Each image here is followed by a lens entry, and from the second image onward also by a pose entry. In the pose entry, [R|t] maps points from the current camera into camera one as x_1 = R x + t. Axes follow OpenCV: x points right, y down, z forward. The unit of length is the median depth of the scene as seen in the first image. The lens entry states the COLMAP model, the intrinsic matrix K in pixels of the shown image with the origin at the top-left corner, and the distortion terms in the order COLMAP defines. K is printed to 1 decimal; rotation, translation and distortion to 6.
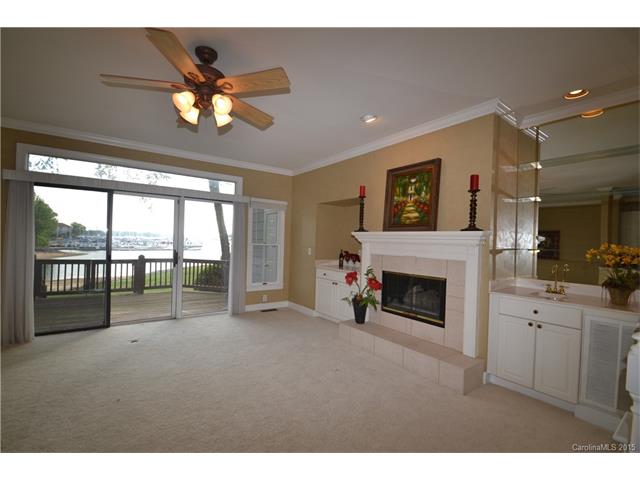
lens RADIAL K [[284.1, 0, 312.3], [0, 284.1, 245.8], [0, 0, 1]] dist [0.008178, -0.011272]
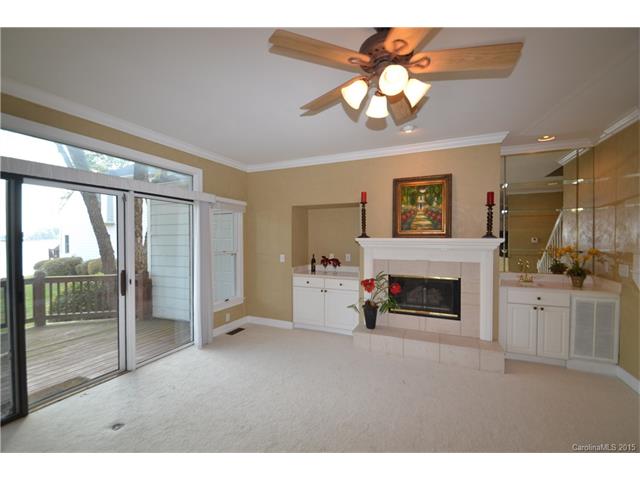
lens RADIAL K [[284.1, 0, 309.7], [0, 284.1, 244.1], [0, 0, 1]] dist [0.008178, -0.011272]
pose [[0.869788, -0.038549, 0.491918, -0.529087], [0.033282, 0.999257, 0.019459, -0.056337], [-0.492303, -0.000553, 0.870424, 0.238802]]
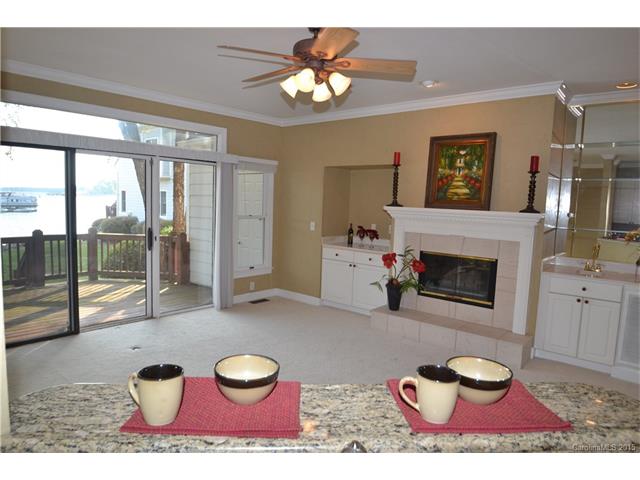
lens RADIAL K [[412.0, 0, 308.7], [0, 412.0, 245.2], [0, 0, 1]] dist [-0.038732, 0.012770]
pose [[0.974817, -0.020538, 0.222057, -0.390382], [-0.001656, 0.995056, 0.099301, -0.059039], [-0.222998, -0.097168, 0.969964, -0.174248]]
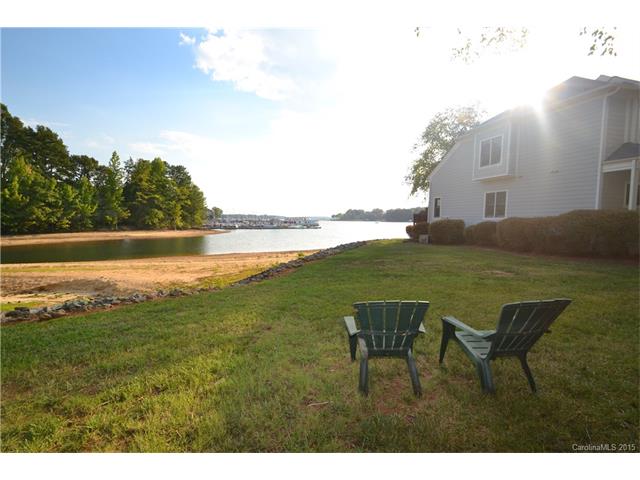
lens RADIAL K [[284.1, 0, 316.8], [0, 284.1, 246.3], [0, 0, 1]] dist [0.008178, -0.011272]
pose [[0.940932, 0.011976, -0.338384, -2.583758], [0.012497, 0.997465, 0.070051, 0.263678], [0.338365, -0.070142, 0.938397, 1.860912]]
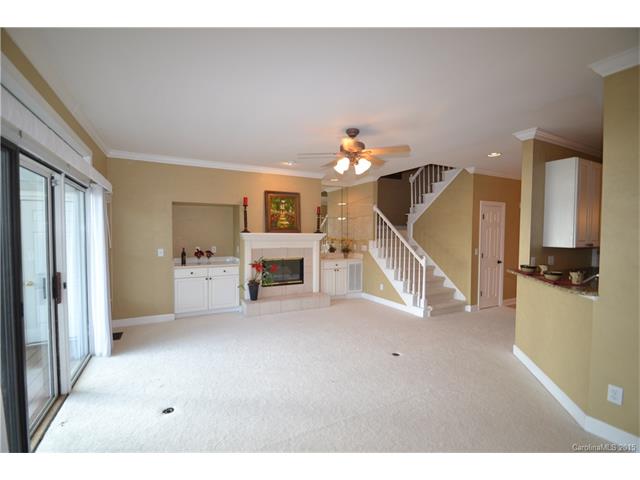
lens RADIAL K [[284.1, 0, 307.3], [0, 284.1, 248.2], [0, 0, 1]] dist [0.008178, -0.011272]
pose [[0.167363, -0.084195, 0.982294, -1.155118], [0.016735, 0.996446, 0.082557, -0.087167], [-0.985753, 0.002622, 0.168178, 0.544672]]
